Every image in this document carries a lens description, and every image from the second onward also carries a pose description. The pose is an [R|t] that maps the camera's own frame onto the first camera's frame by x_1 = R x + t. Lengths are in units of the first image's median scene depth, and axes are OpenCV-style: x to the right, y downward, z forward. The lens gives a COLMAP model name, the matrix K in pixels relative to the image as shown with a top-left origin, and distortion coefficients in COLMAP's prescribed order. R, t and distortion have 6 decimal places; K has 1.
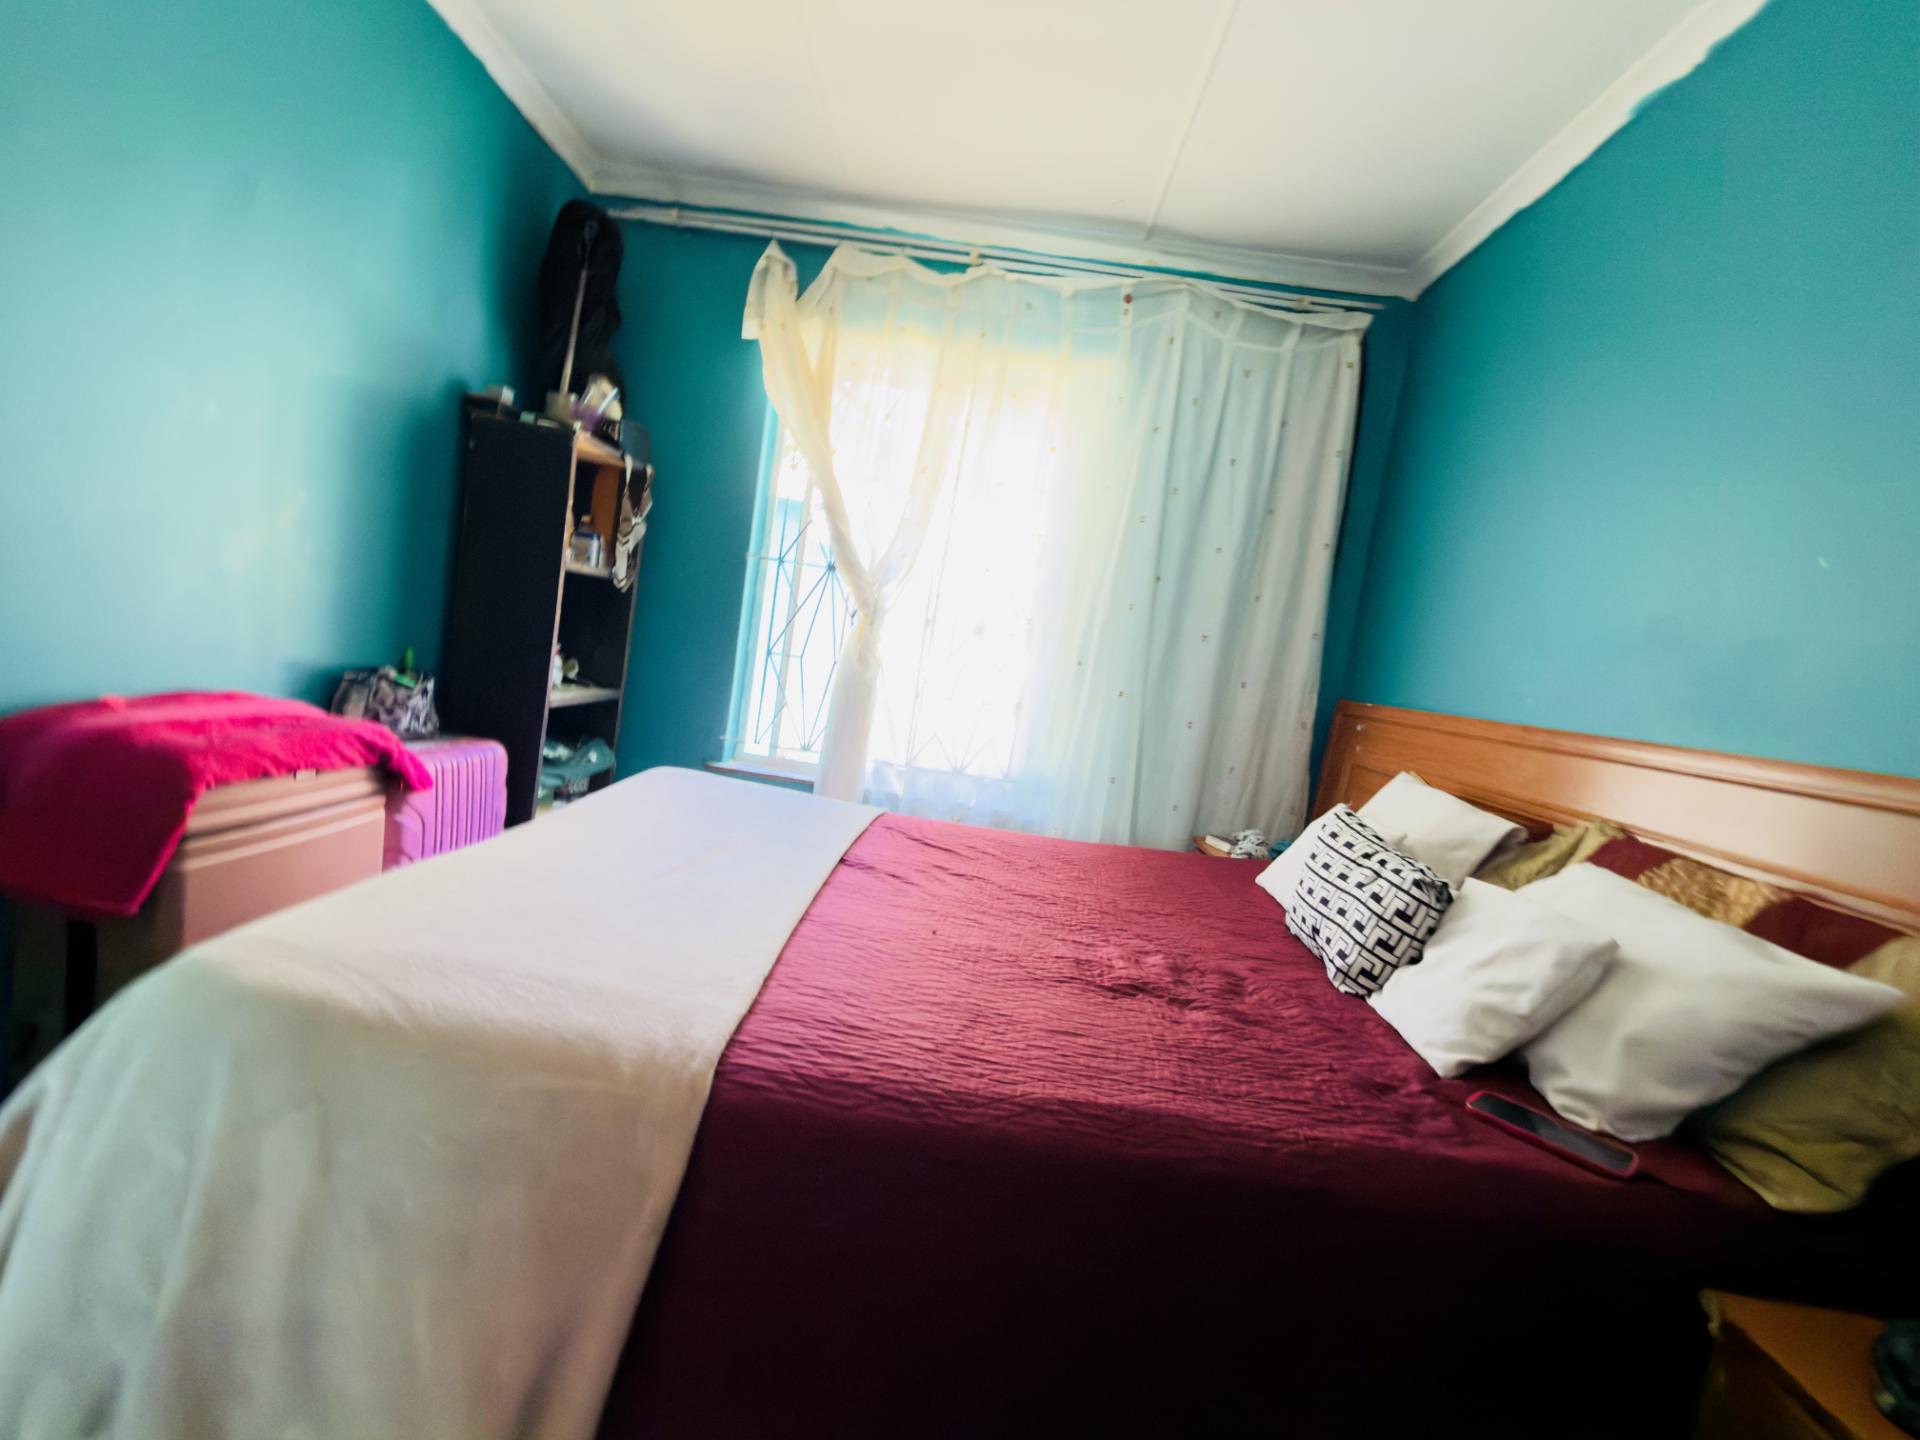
lens RADIAL K [[769.0, 0, 966.4], [0, 769.0, 722.2], [0, 0, 1]] dist [-0.000248, 0.000997]
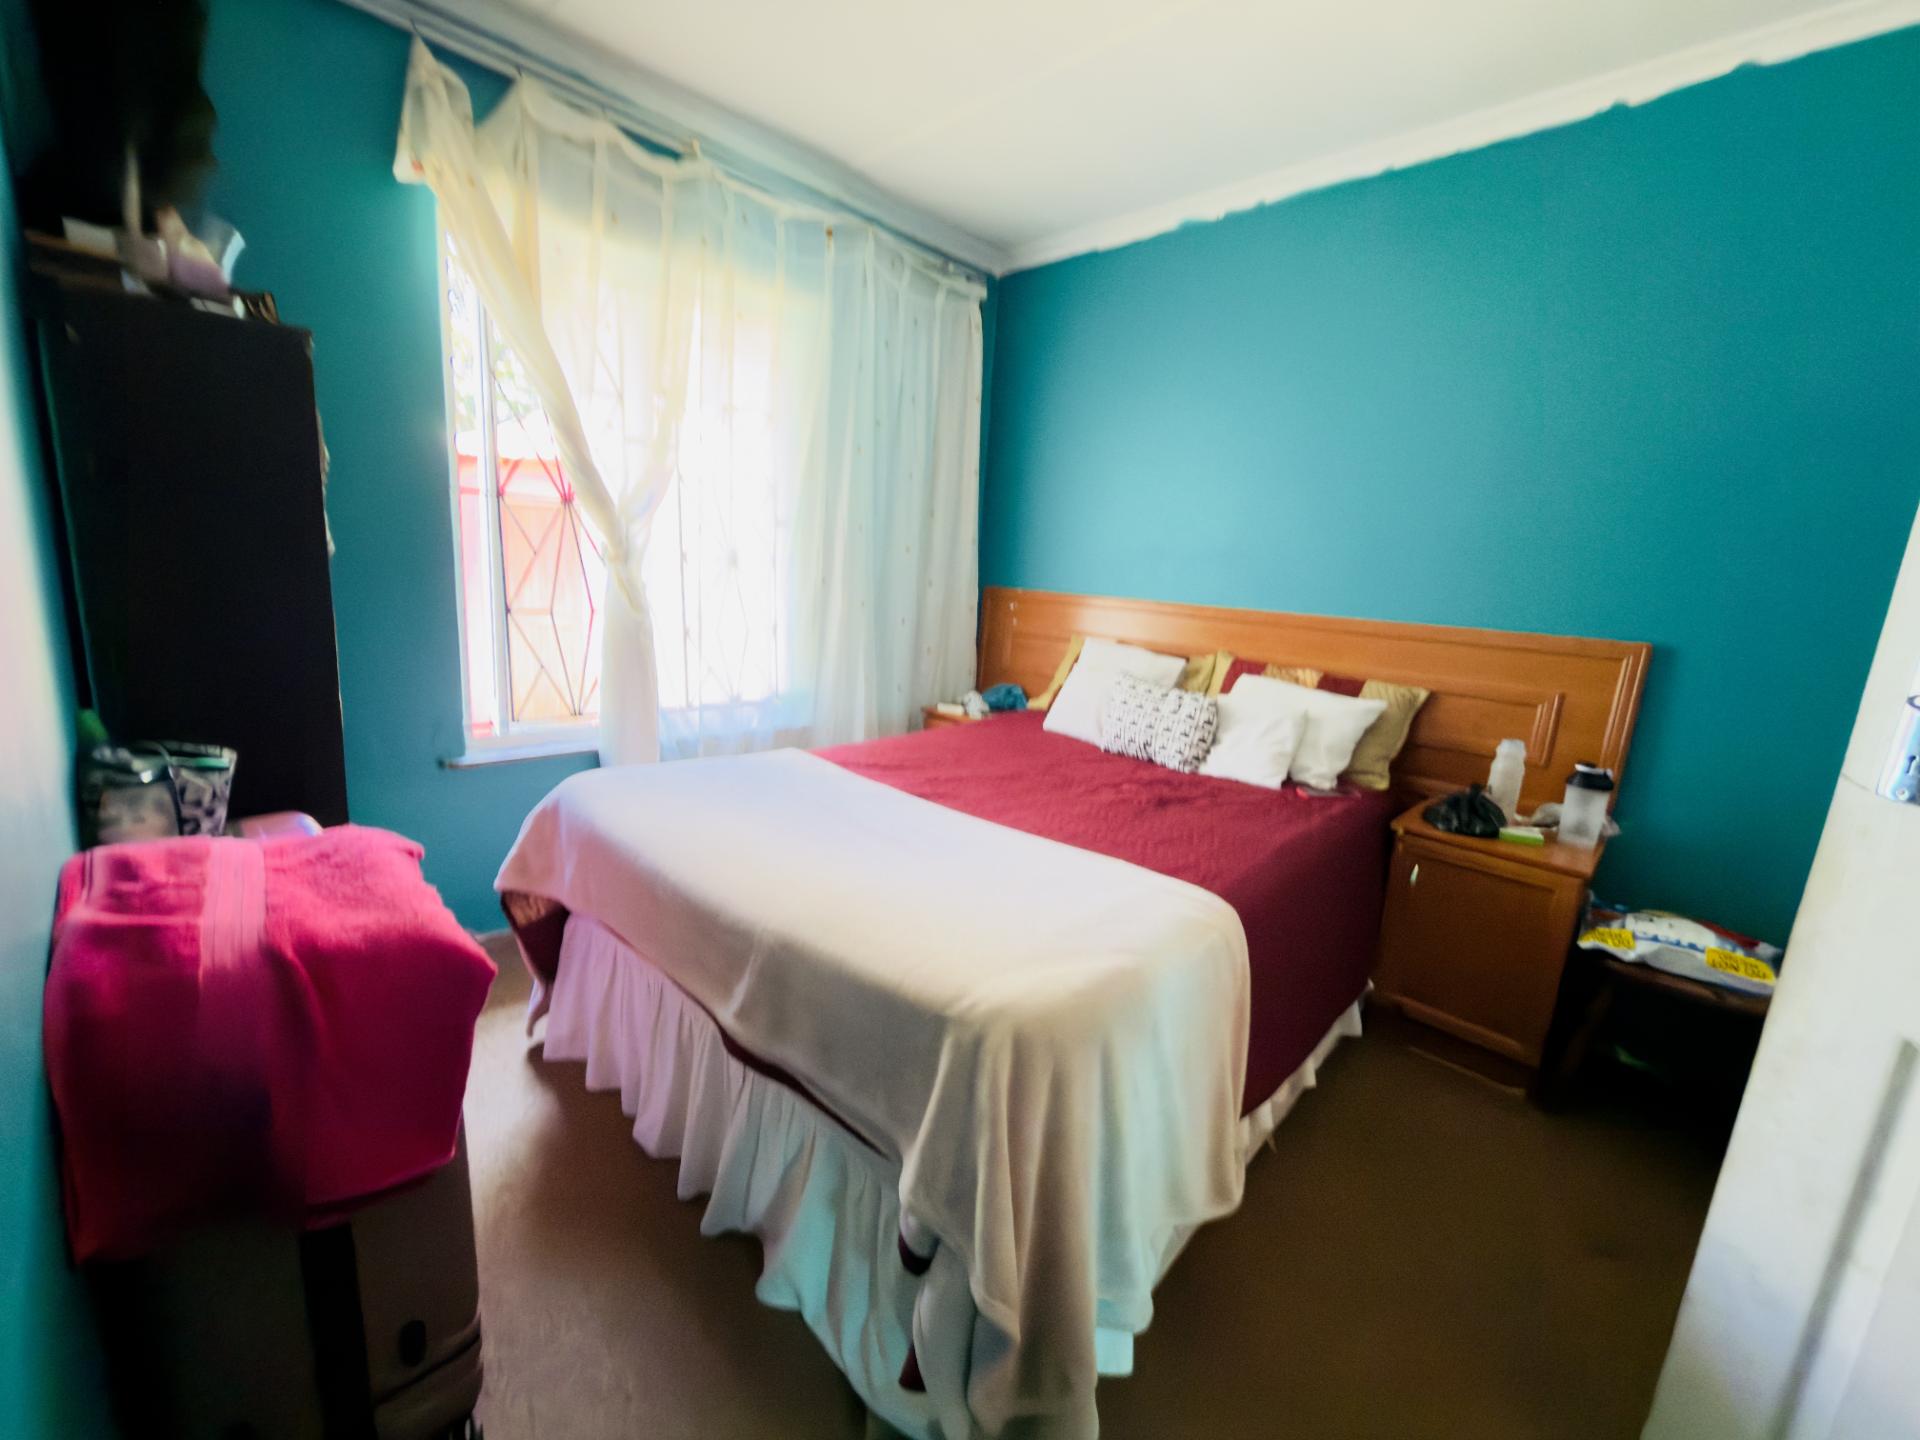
lens RADIAL K [[769.0, 0, 964.2], [0, 769.0, 716.8], [0, 0, 1]] dist [-0.000248, 0.000997]
pose [[0.666234, -0.241568, 0.705533, -0.581407], [0.104098, 0.966944, 0.232773, -0.131792], [-0.738441, -0.081637, 0.669358, 0.094736]]
